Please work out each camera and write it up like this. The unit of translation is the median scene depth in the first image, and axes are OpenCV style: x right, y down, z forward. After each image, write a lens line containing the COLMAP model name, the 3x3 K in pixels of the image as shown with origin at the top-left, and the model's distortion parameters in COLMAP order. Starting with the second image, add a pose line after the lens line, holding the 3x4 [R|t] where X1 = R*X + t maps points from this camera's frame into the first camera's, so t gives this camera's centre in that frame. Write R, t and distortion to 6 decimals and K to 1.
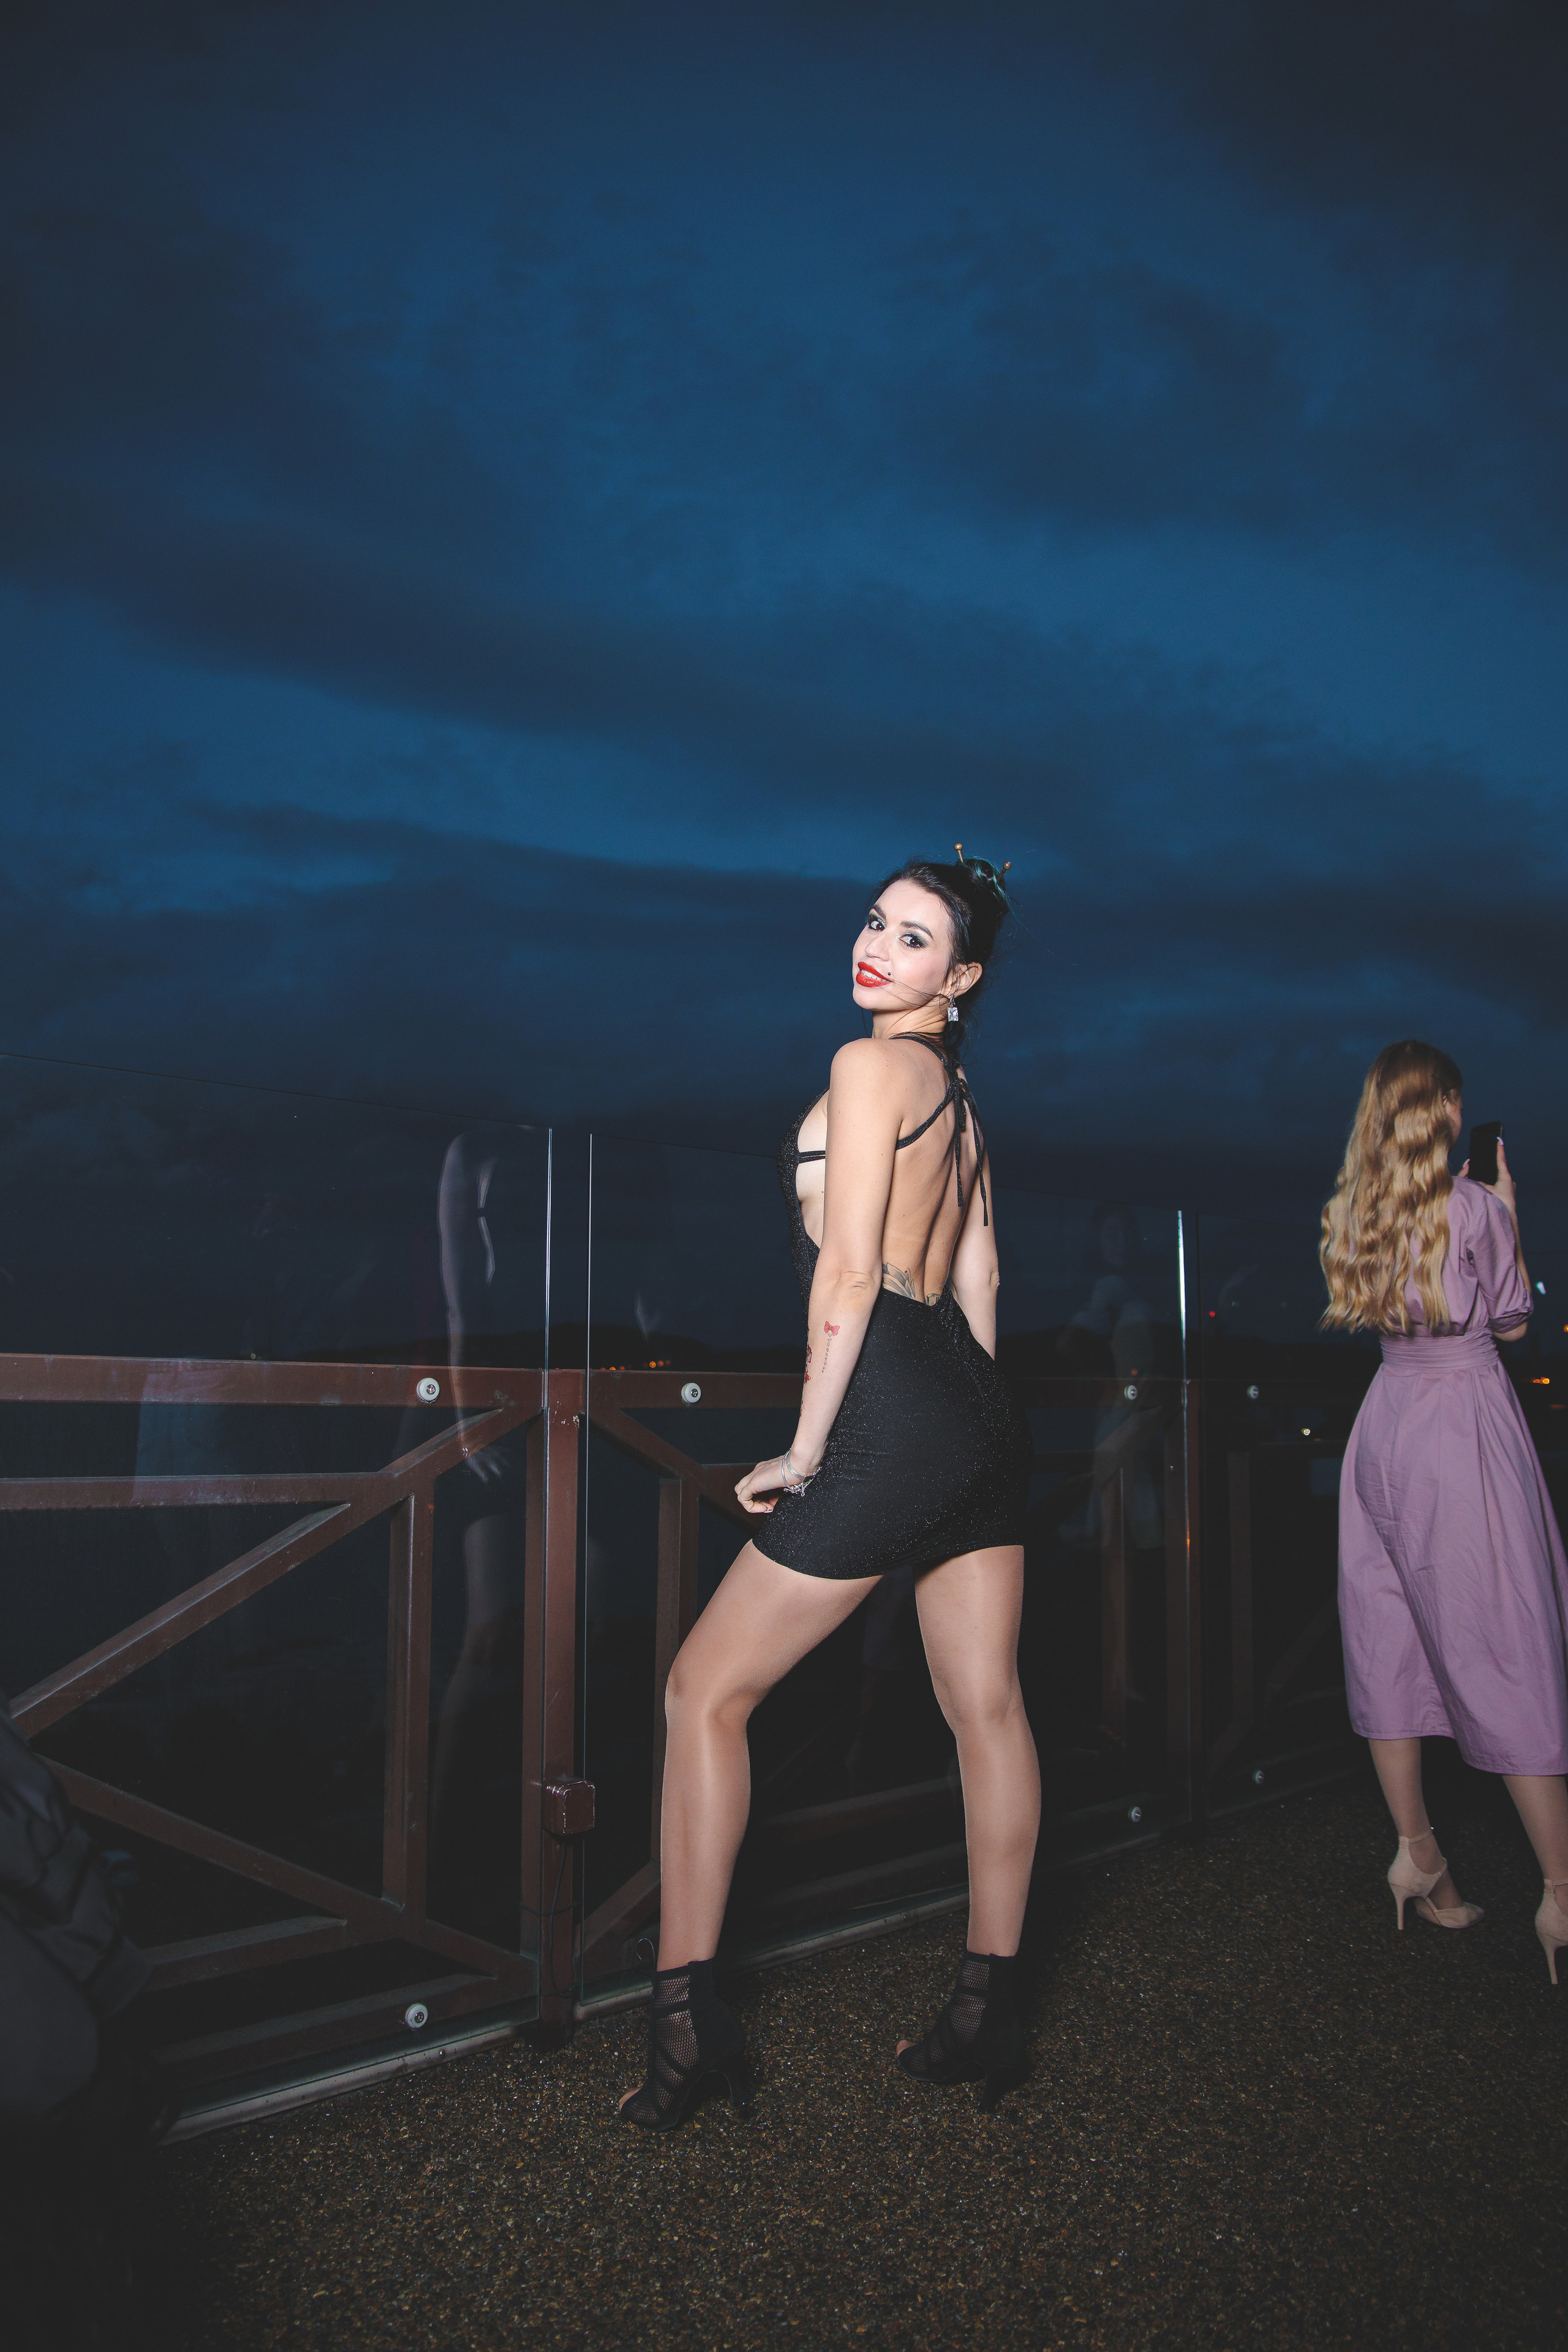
lens RADIAL K [[1639.2, 0, 779.6], [0, 1639.2, 1175.4], [0, 0, 1]] dist [-0.124806, 0.087267]
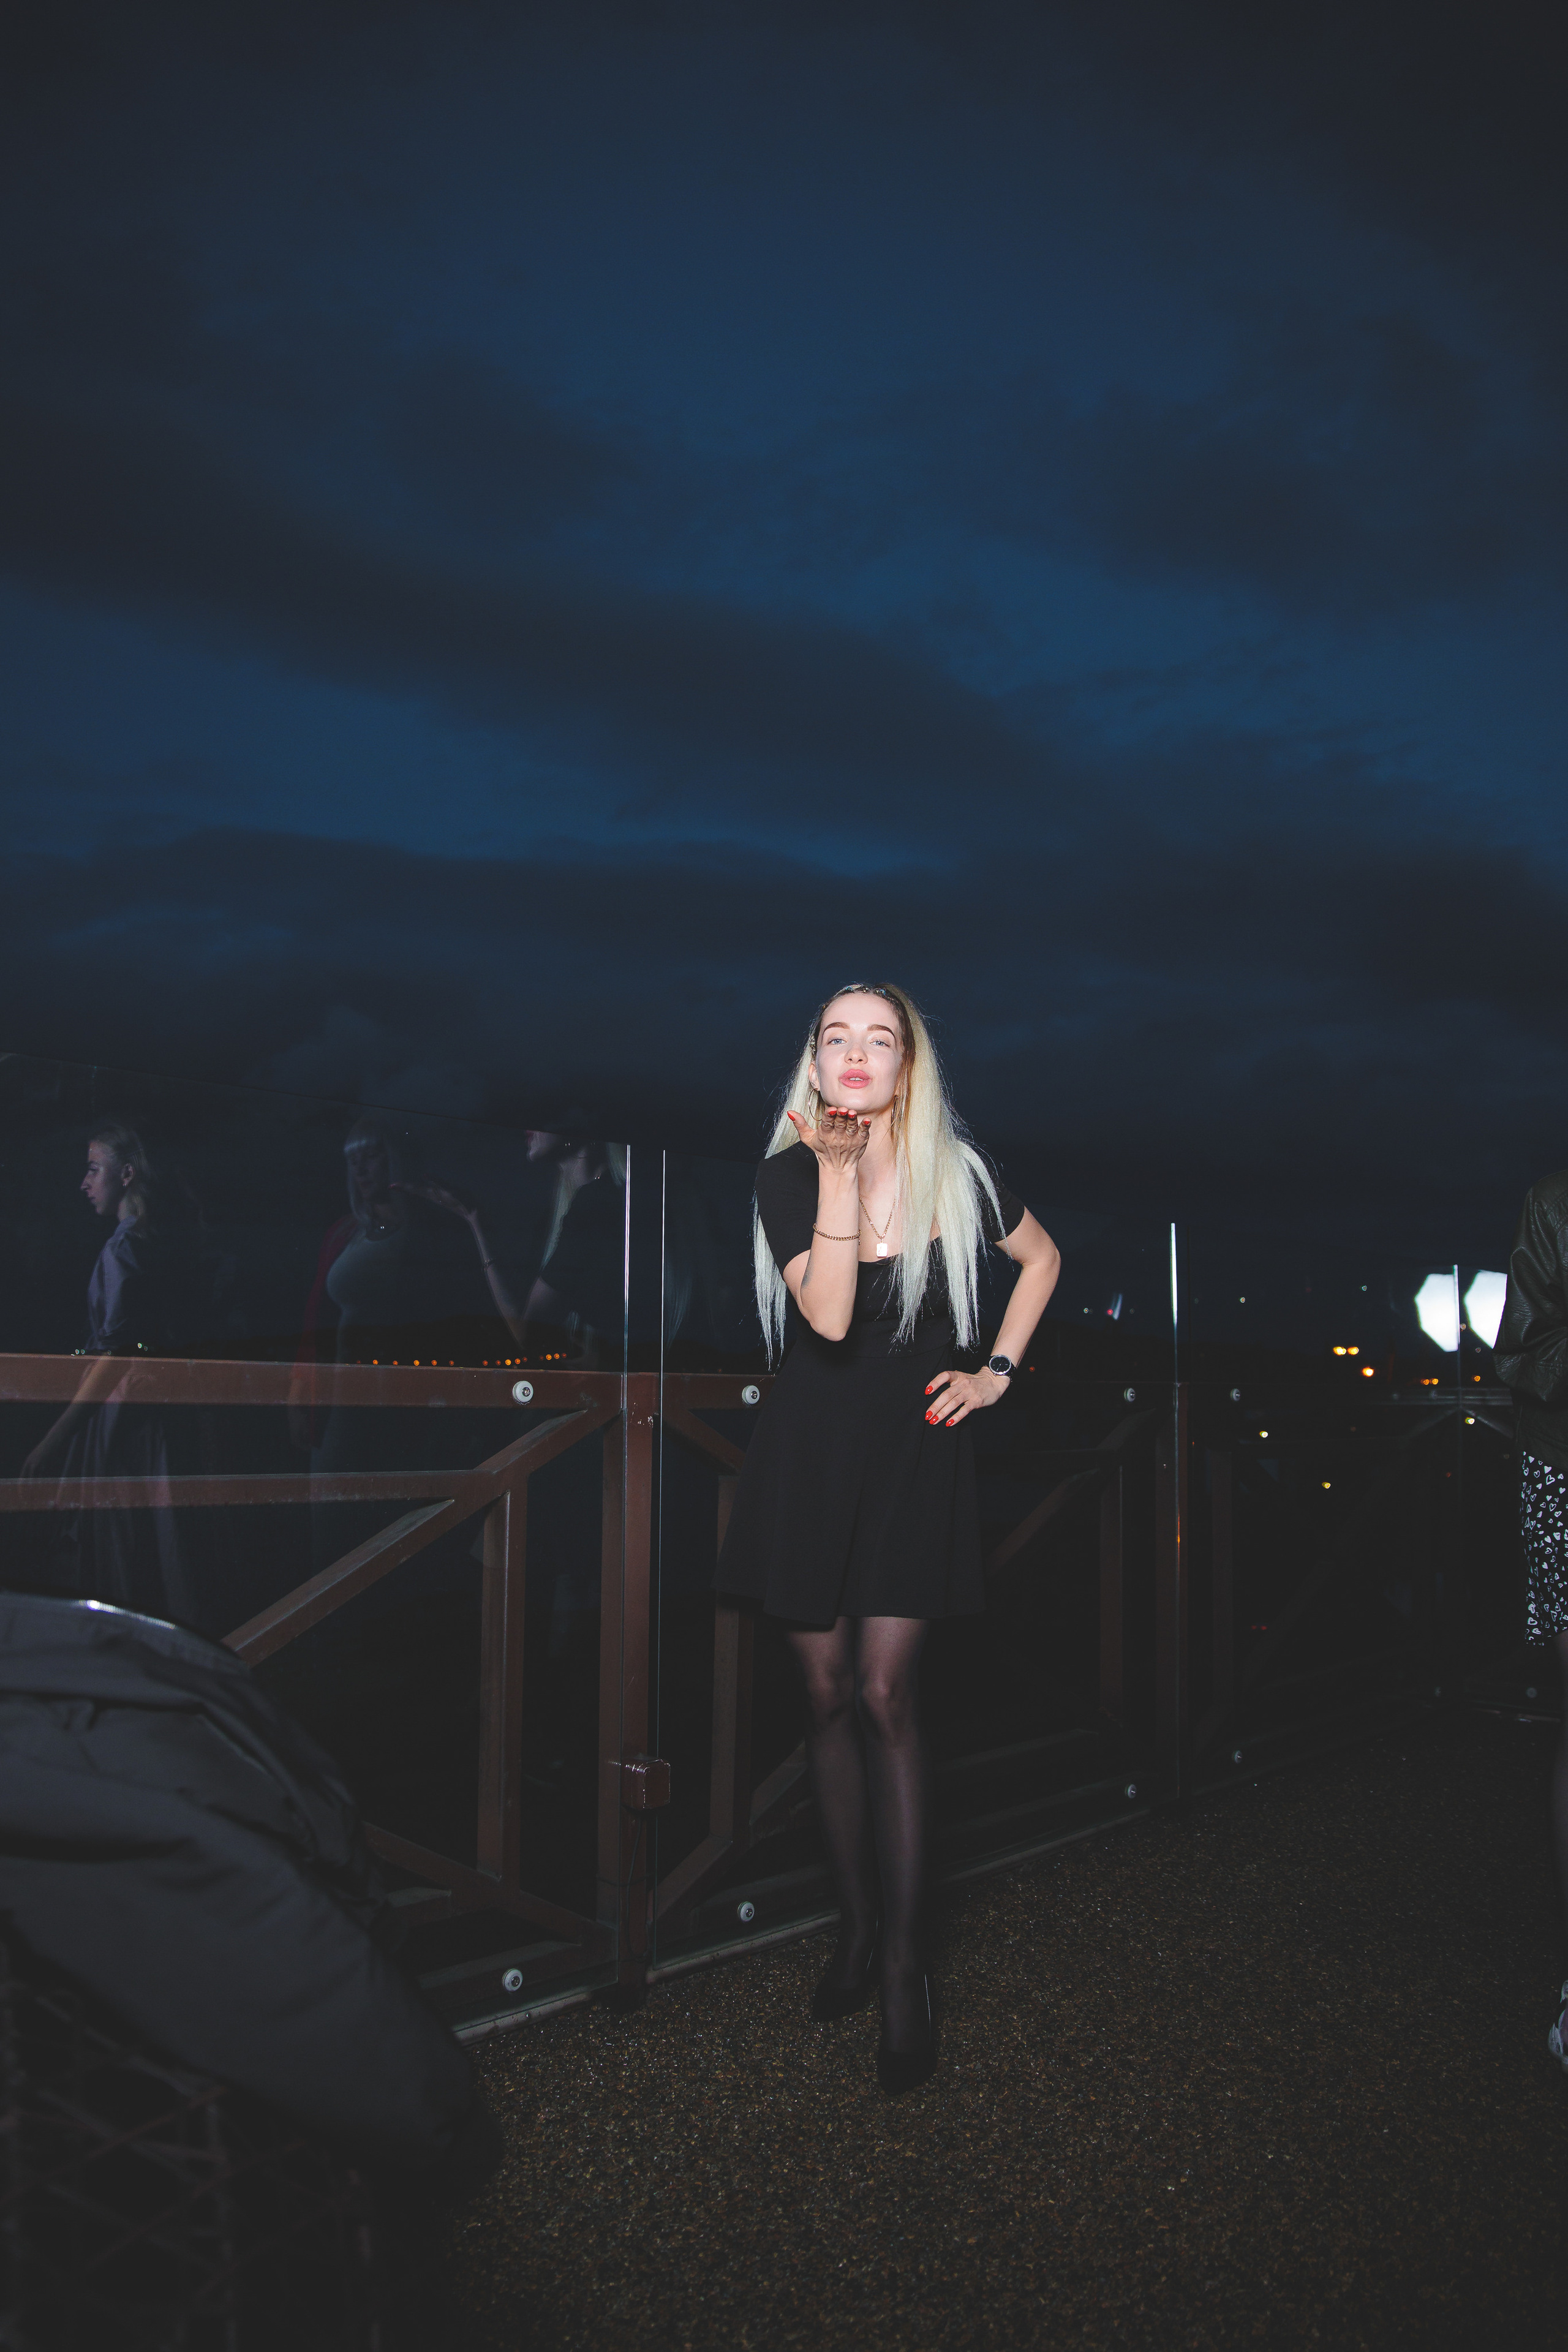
lens RADIAL K [[1653.1, 0, 778.1], [0, 1653.1, 1188.6], [0, 0, 1]] dist [-0.124843, 0.090820]
pose [[0.998042, 0.013132, 0.061158, -0.137064], [-0.013891, 0.999832, 0.011989, -0.018368], [-0.060991, -0.012815, 0.998056, -0.089485]]
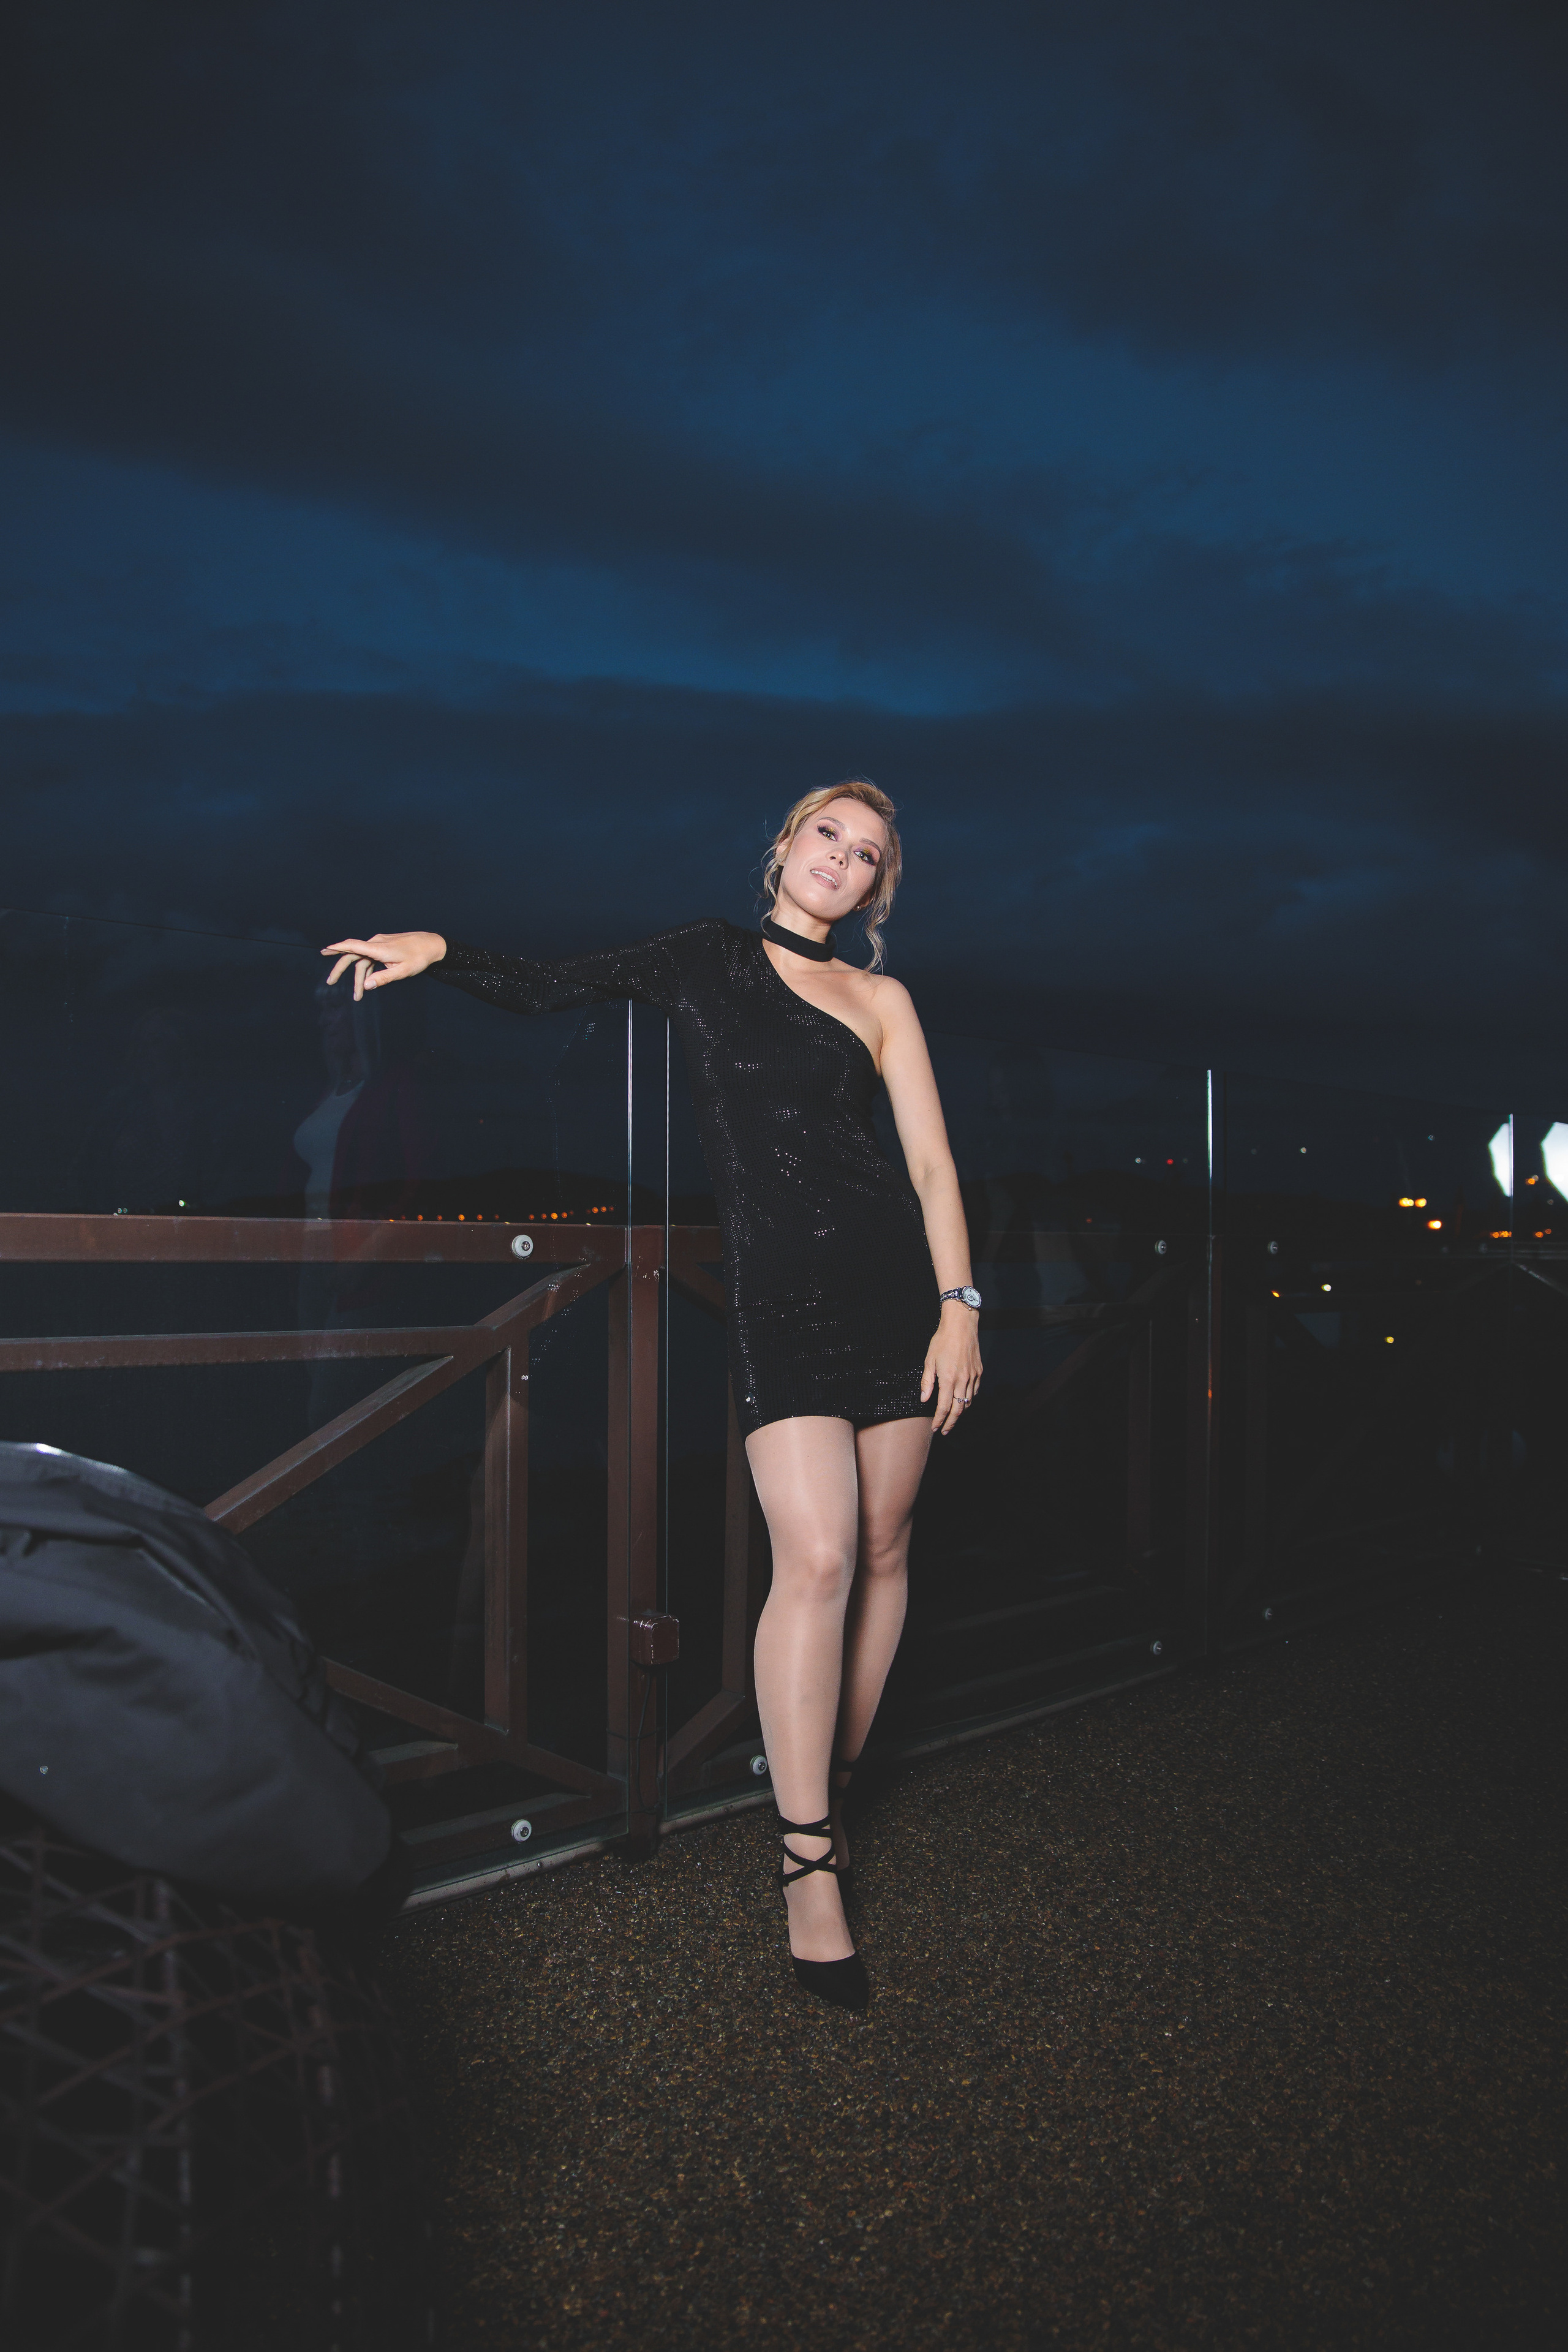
lens RADIAL K [[1697.1, 0, 780.9], [0, 1697.1, 1209.3], [0, 0, 1]] dist [-0.131519, 0.099217]
pose [[0.999442, 0.002928, 0.033284, -0.102272], [-0.006702, 0.993476, 0.113844, -0.017694], [-0.032733, -0.114003, 0.992941, -0.081614]]
